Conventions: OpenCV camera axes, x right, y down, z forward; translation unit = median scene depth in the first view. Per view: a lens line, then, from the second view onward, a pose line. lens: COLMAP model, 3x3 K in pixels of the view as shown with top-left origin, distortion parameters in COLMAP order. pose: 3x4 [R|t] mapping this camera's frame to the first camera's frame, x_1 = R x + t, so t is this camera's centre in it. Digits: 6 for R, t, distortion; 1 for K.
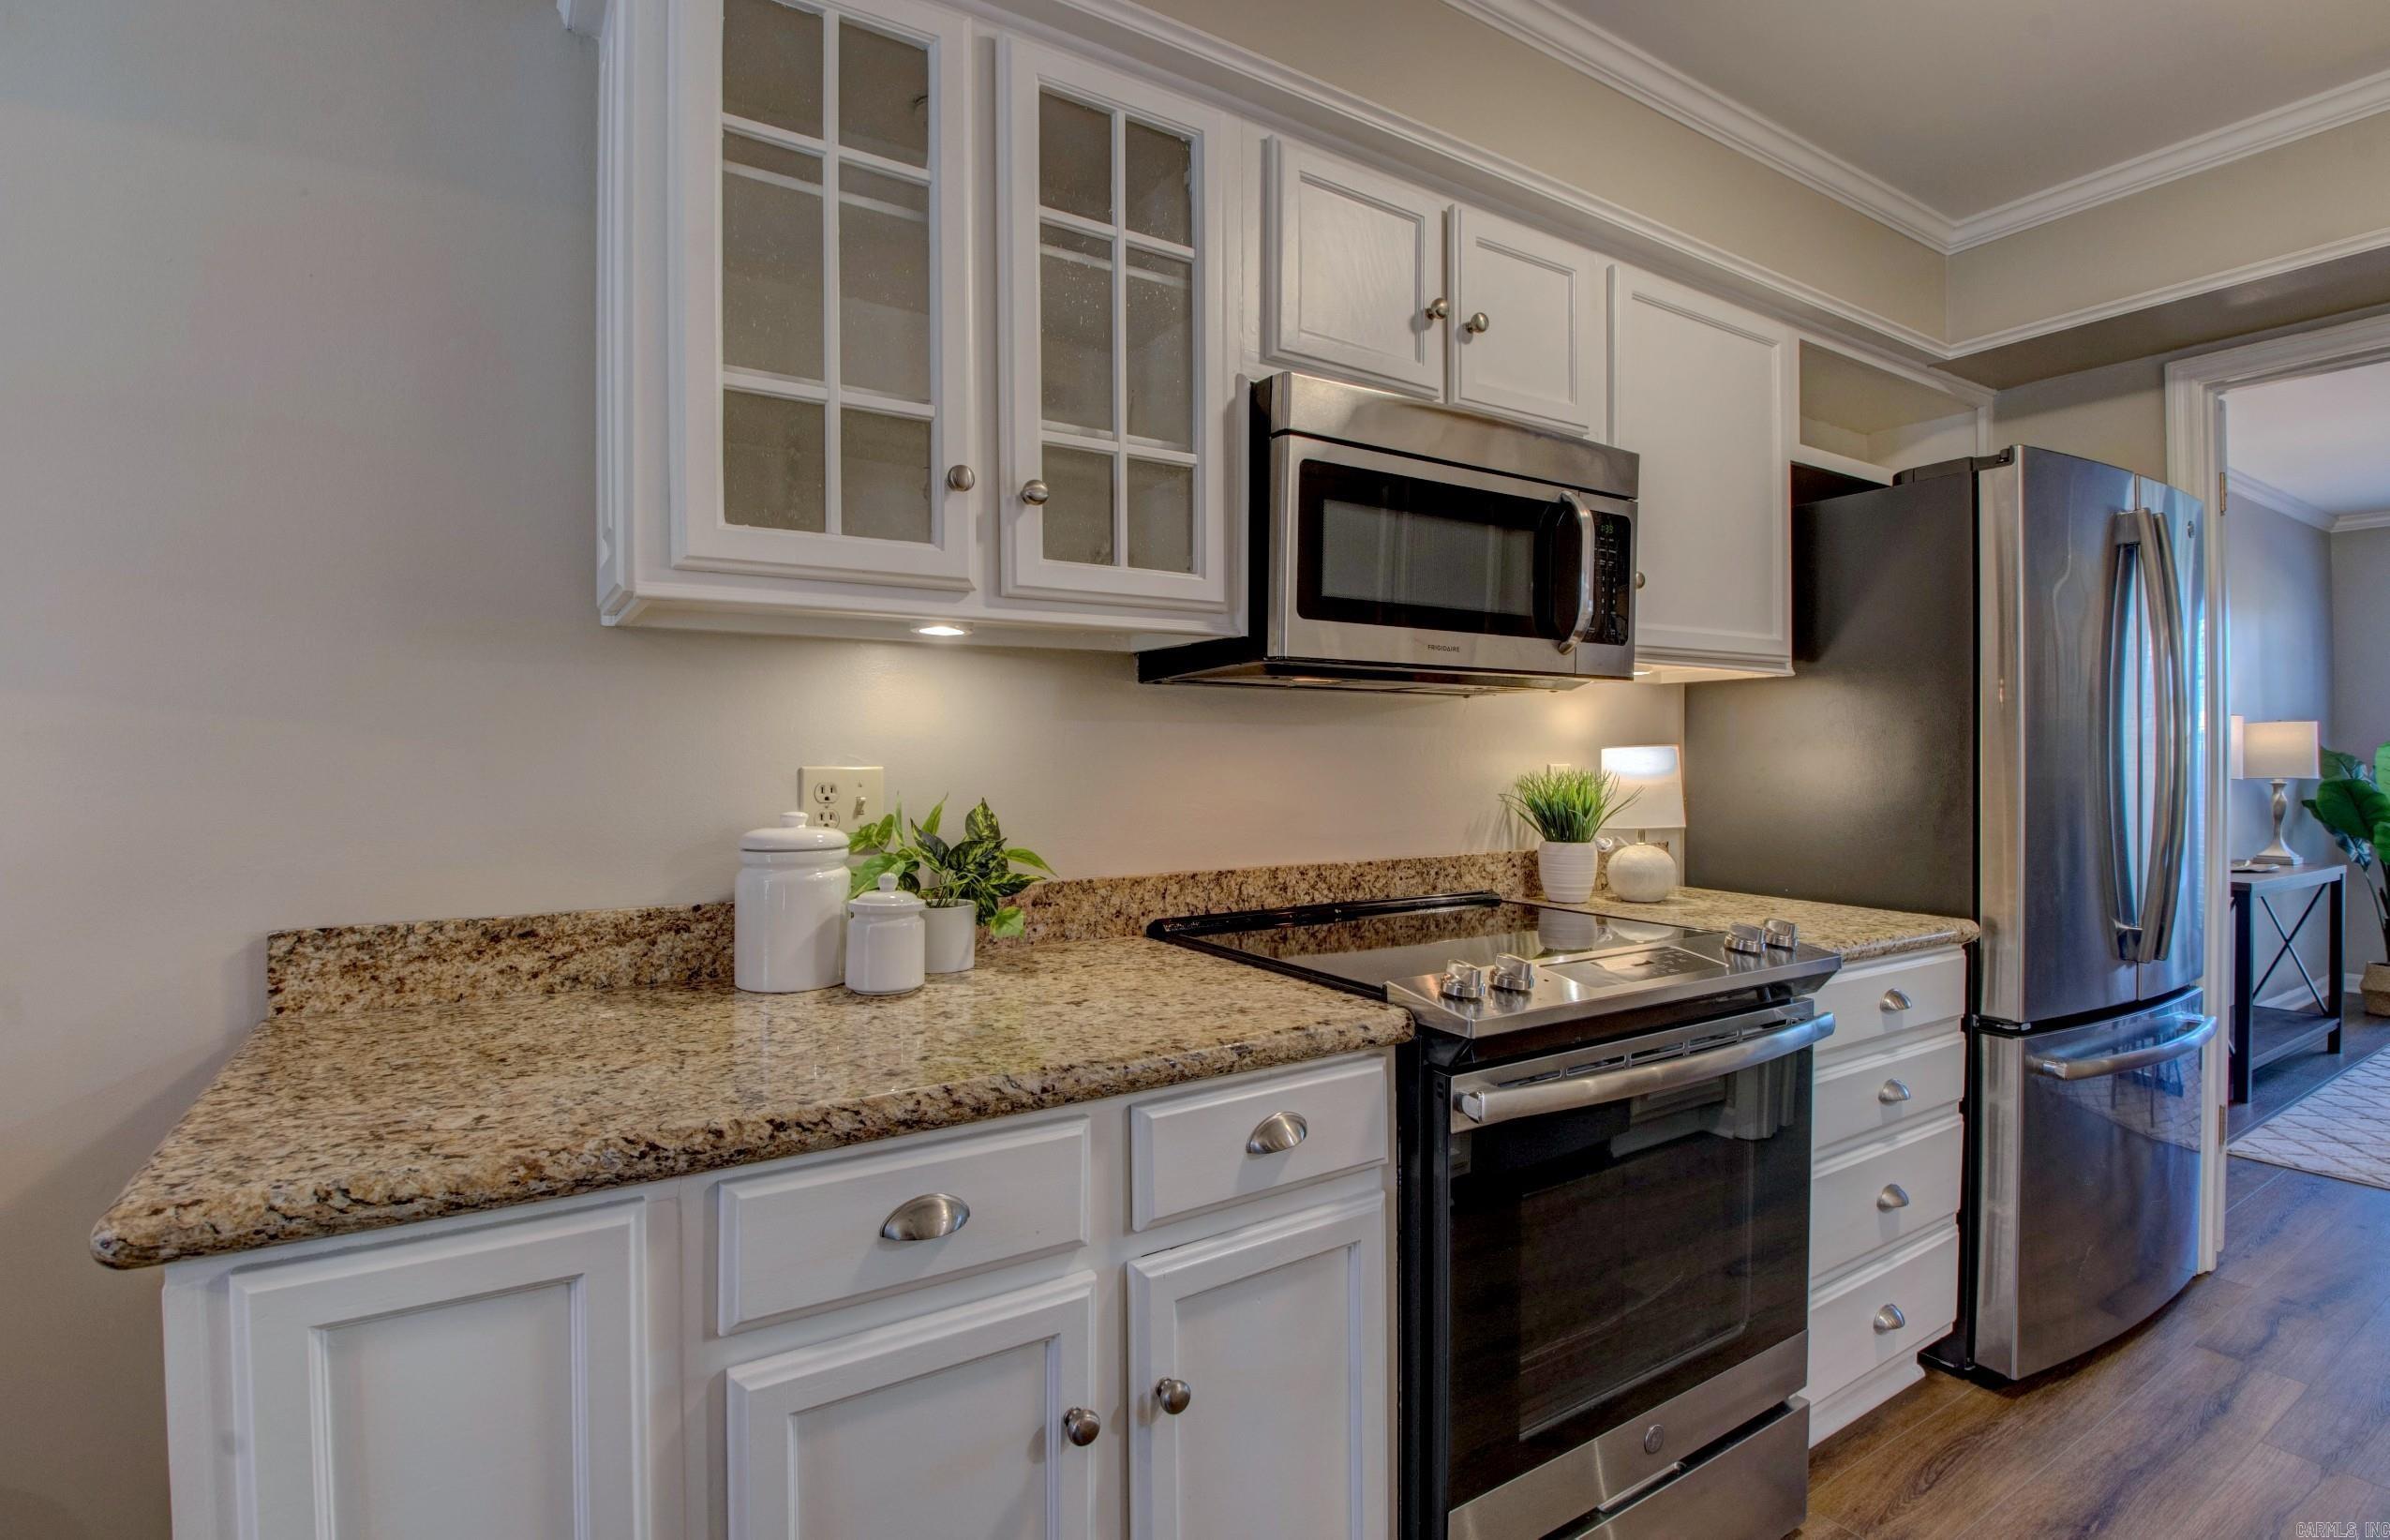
lens RADIAL K [[1121.0, 0, 1182.5], [0, 1121.0, 756.4], [0, 0, 1]] dist [0.006109, -0.018759]
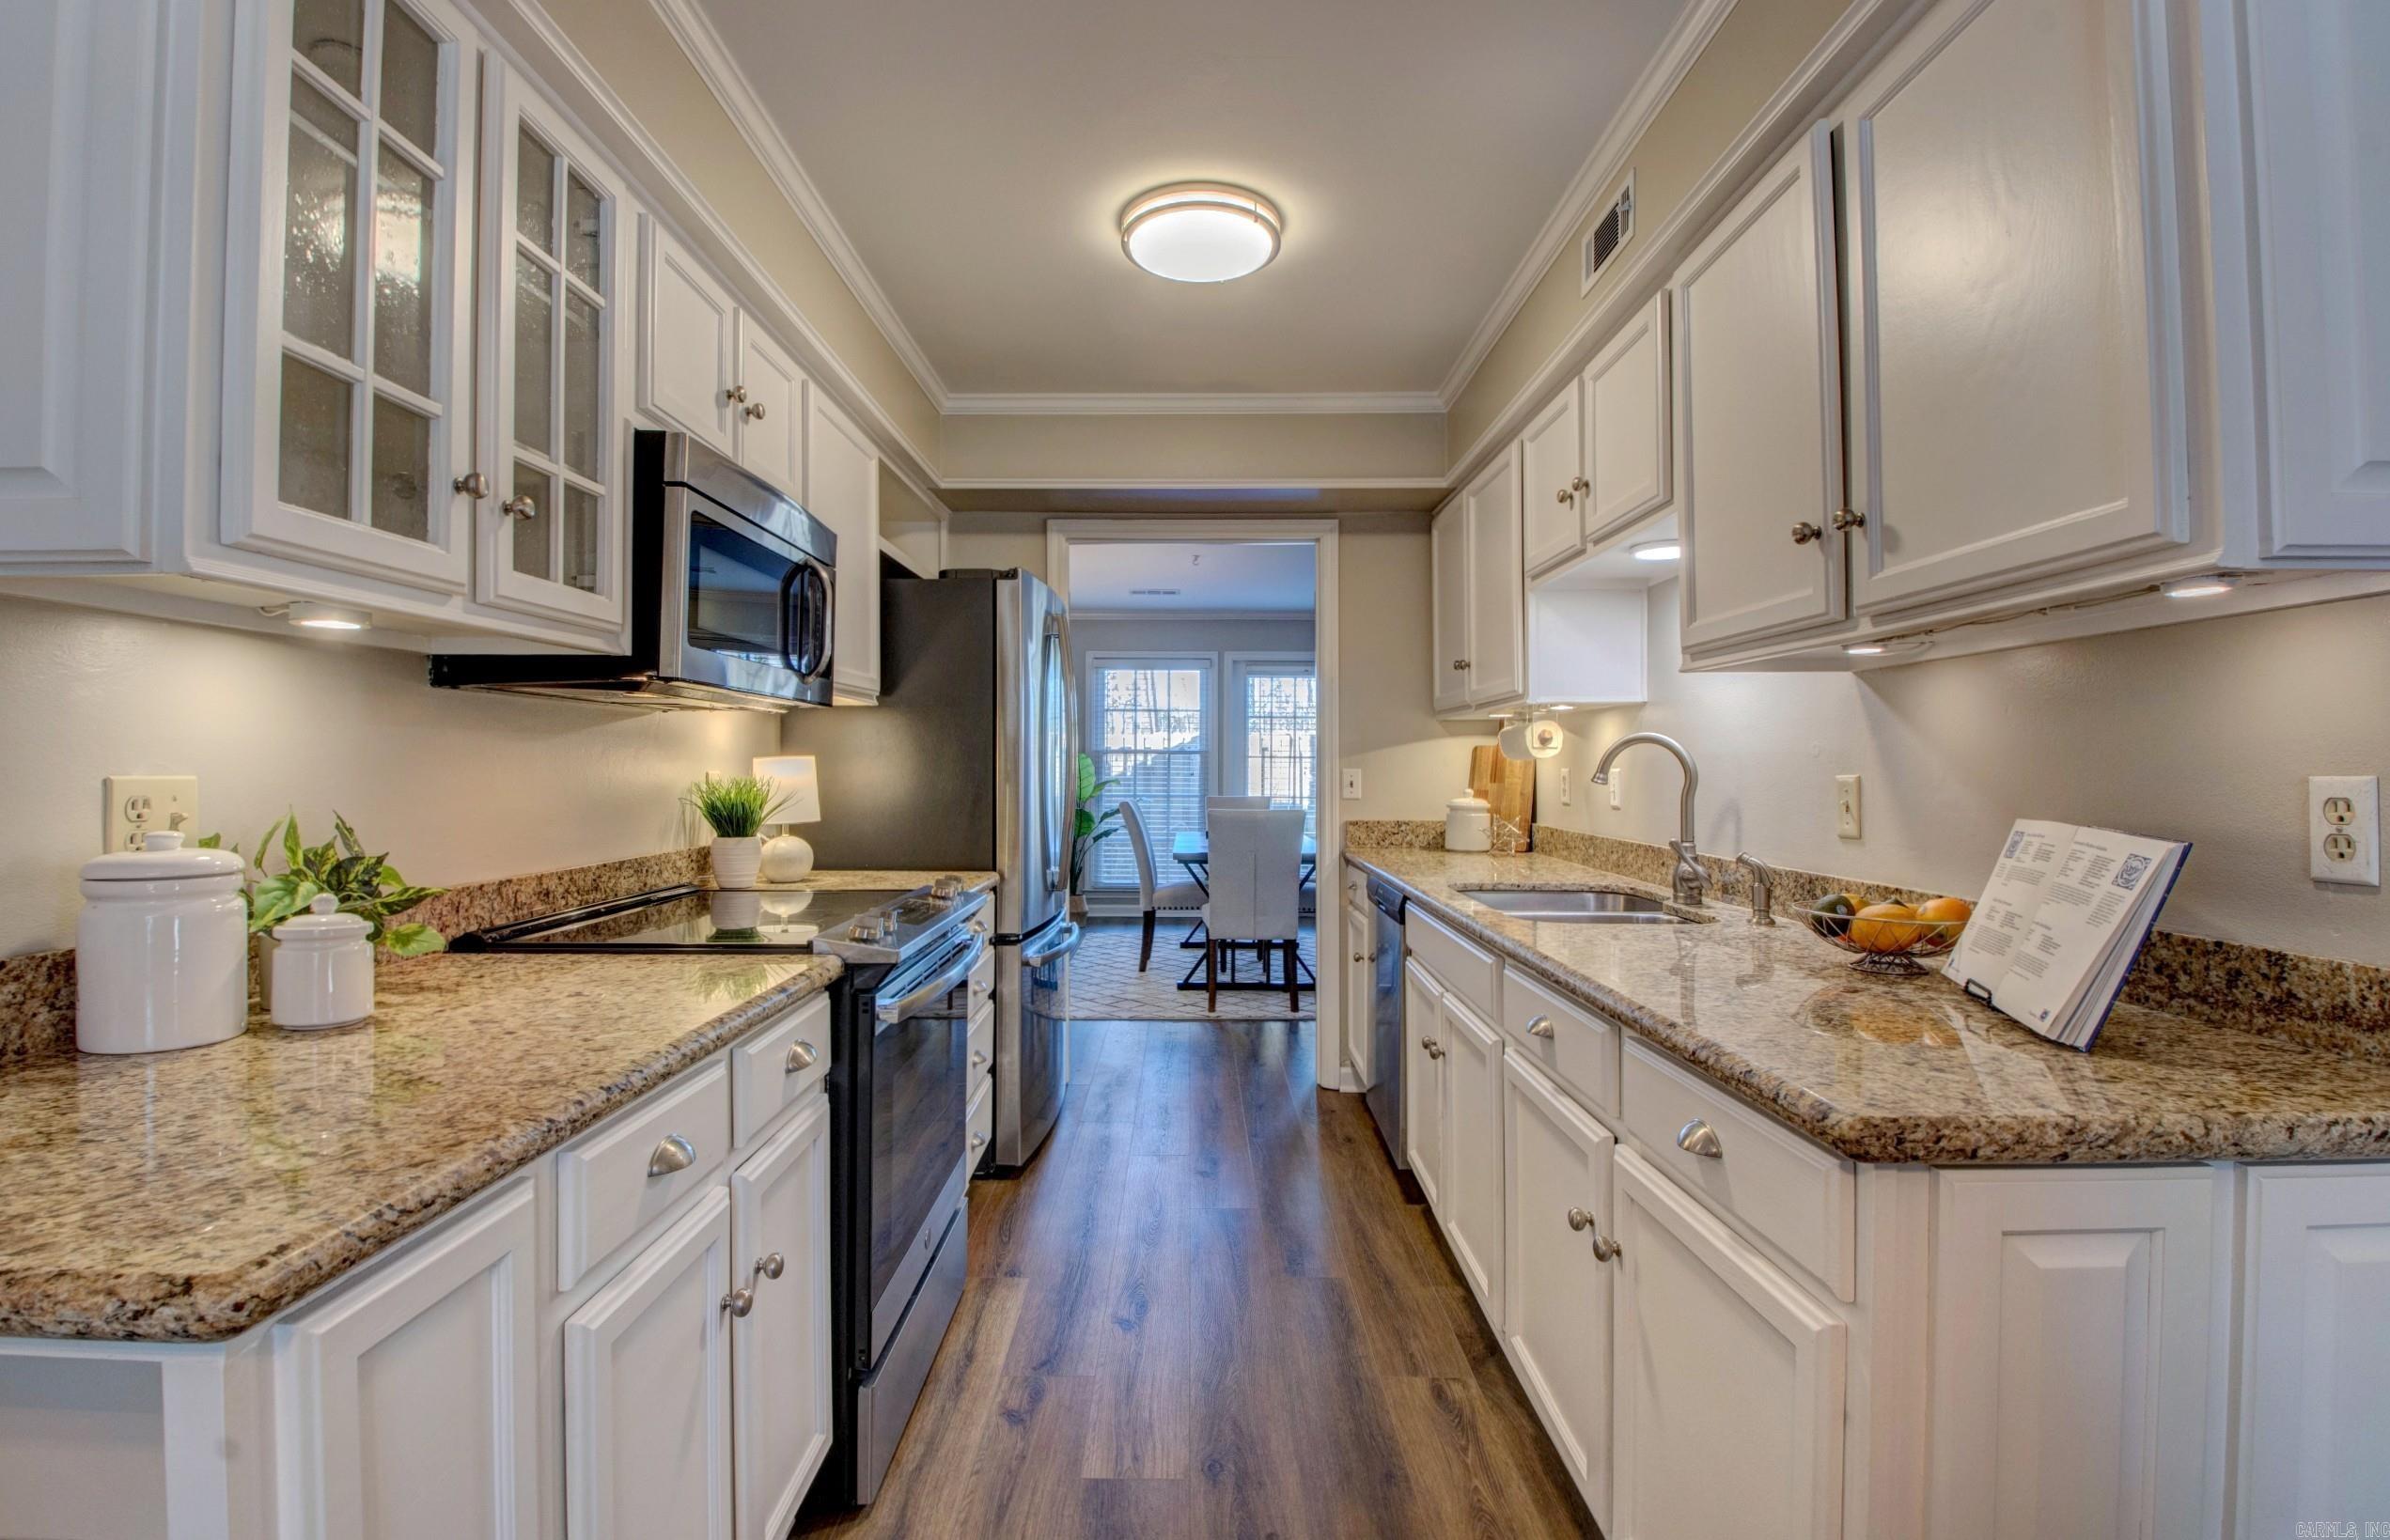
lens RADIAL K [[1120.8, 0, 1182.5], [0, 1120.8, 756.4], [0, 0, 1]] dist [0.006109, -0.018759]
pose [[0.543109, 0.007536, 0.839628, -0.614076], [0.000199, 0.999959, -0.009104, 0.002177], [-0.839662, 0.005111, 0.543085, -0.062199]]
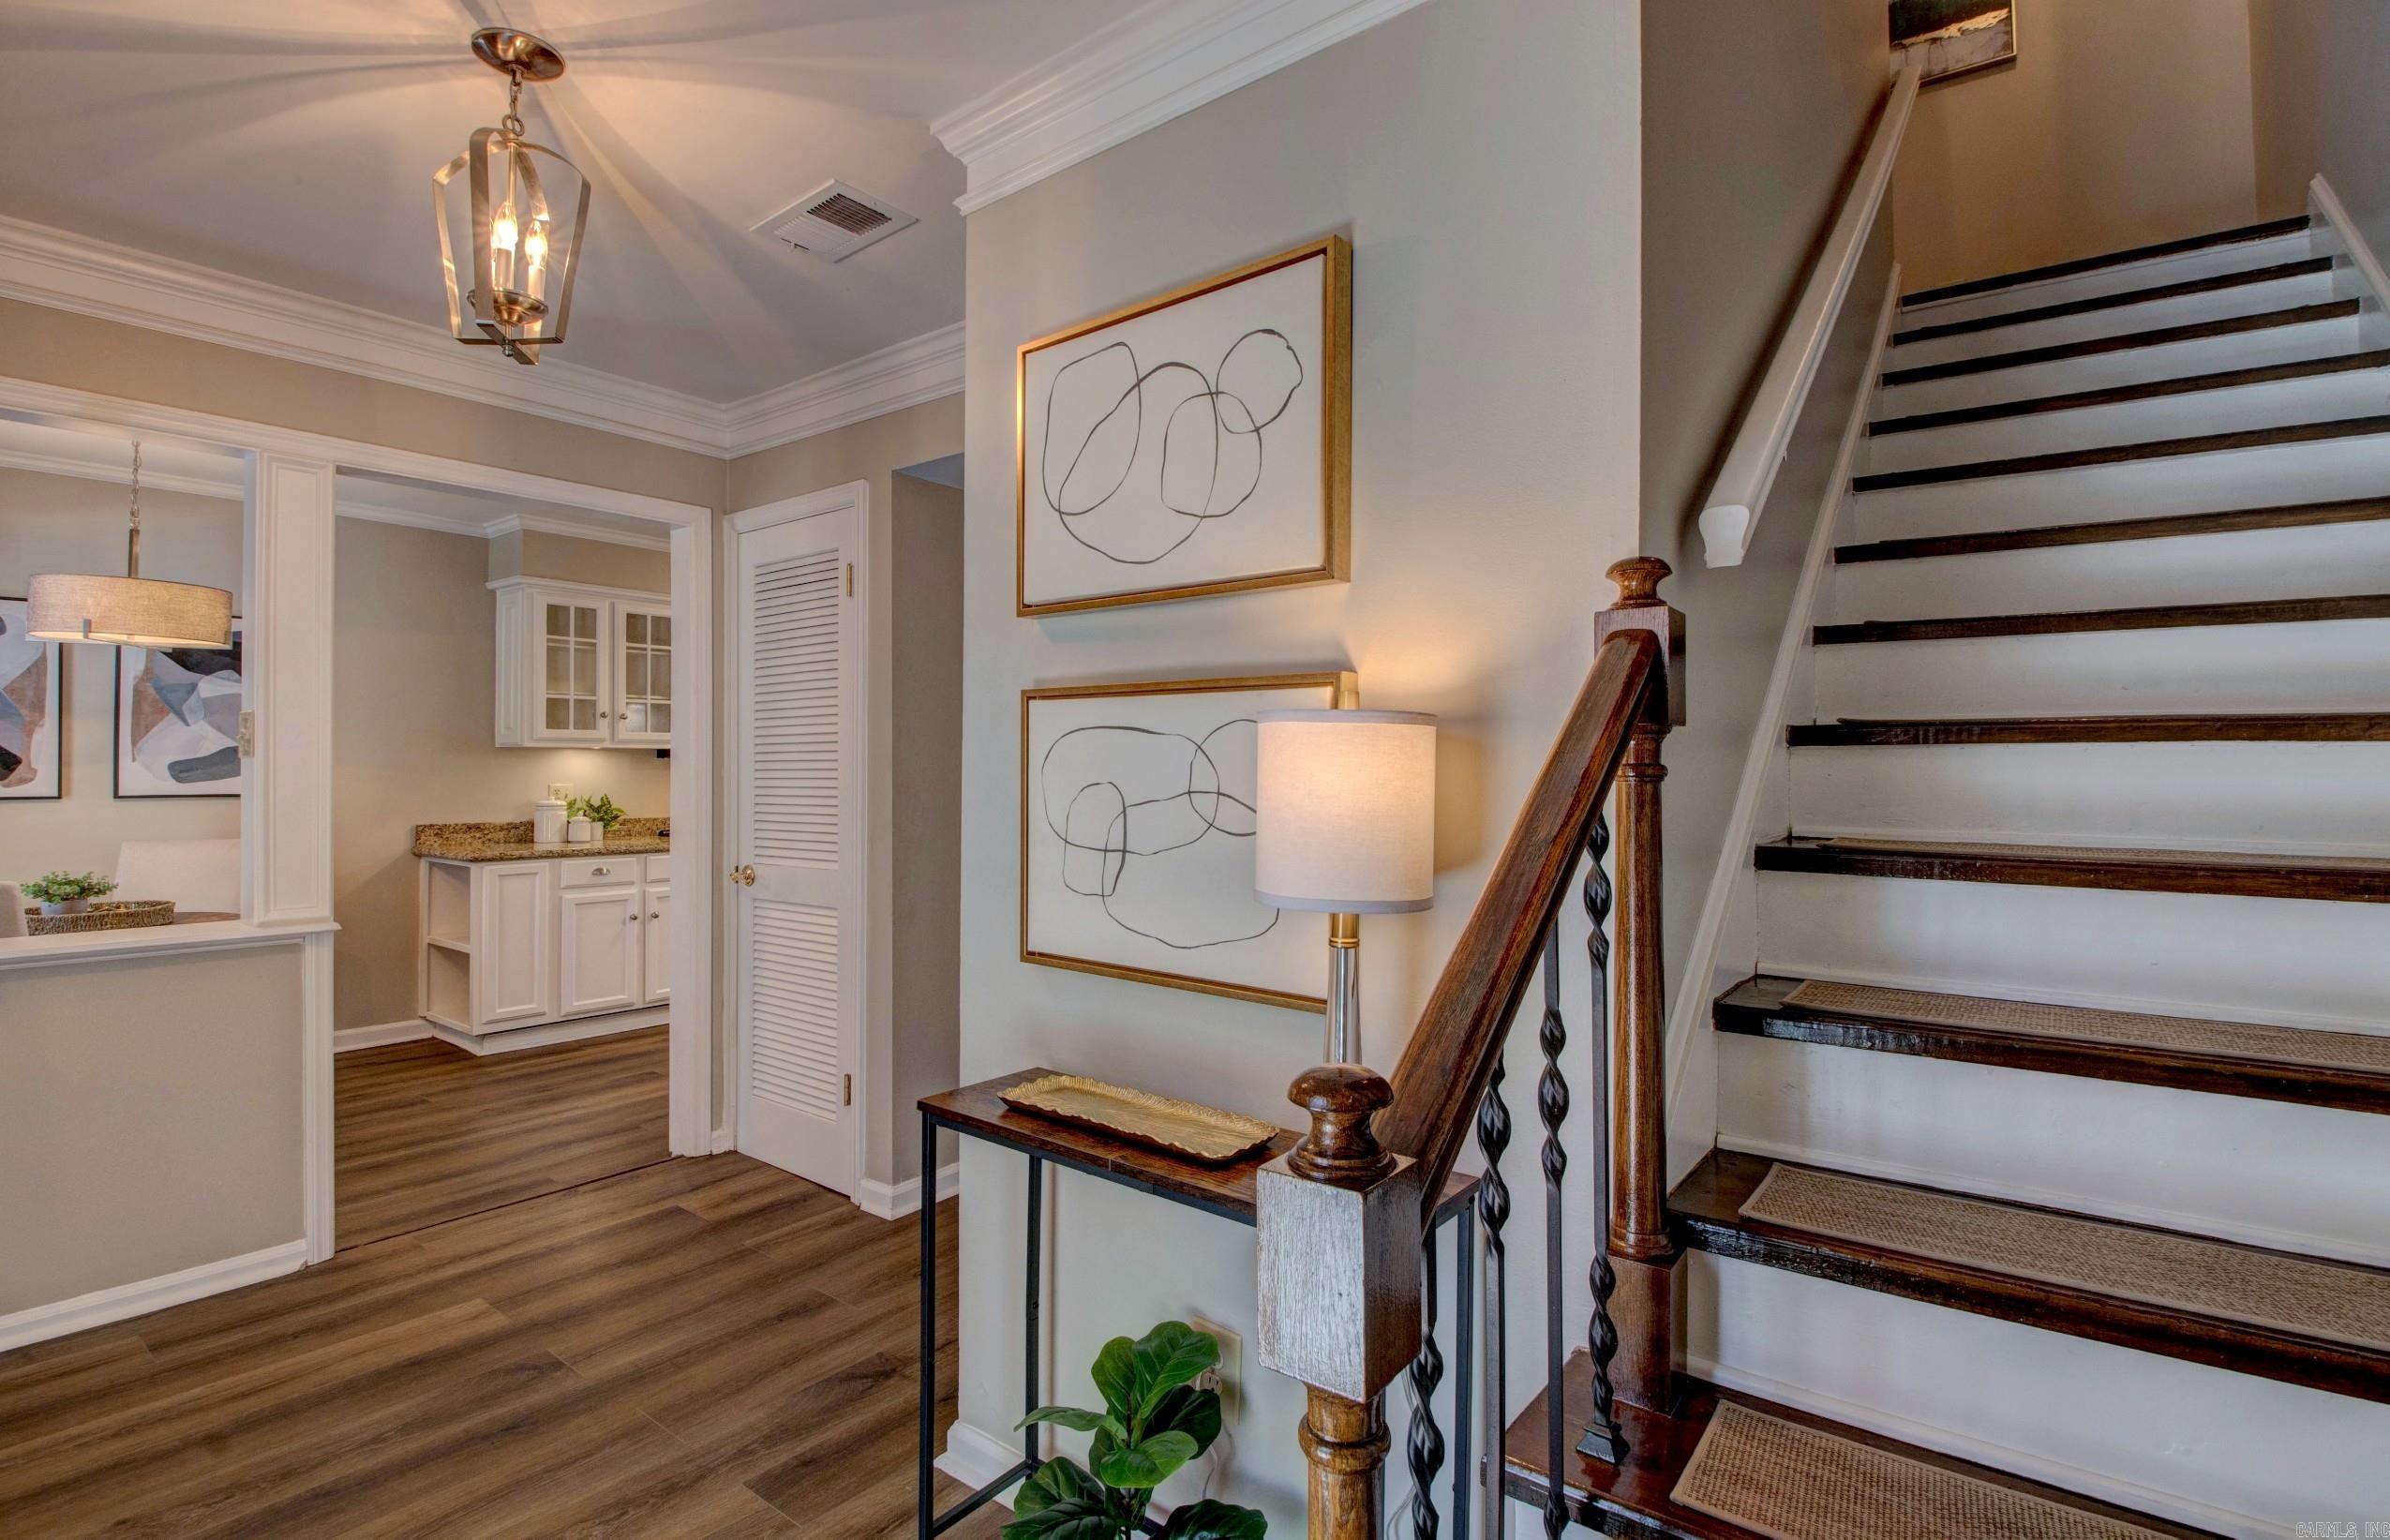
lens RADIAL K [[1121.0, 0, 1182.5], [0, 1121.0, 756.4], [0, 0, 1]] dist [0.006109, -0.018759]
pose [[0.936610, 0.007984, 0.350283, 0.313675], [-0.004002, 0.999919, -0.012088, -0.047580], [-0.350351, 0.009920, 0.936566, -3.214461]]
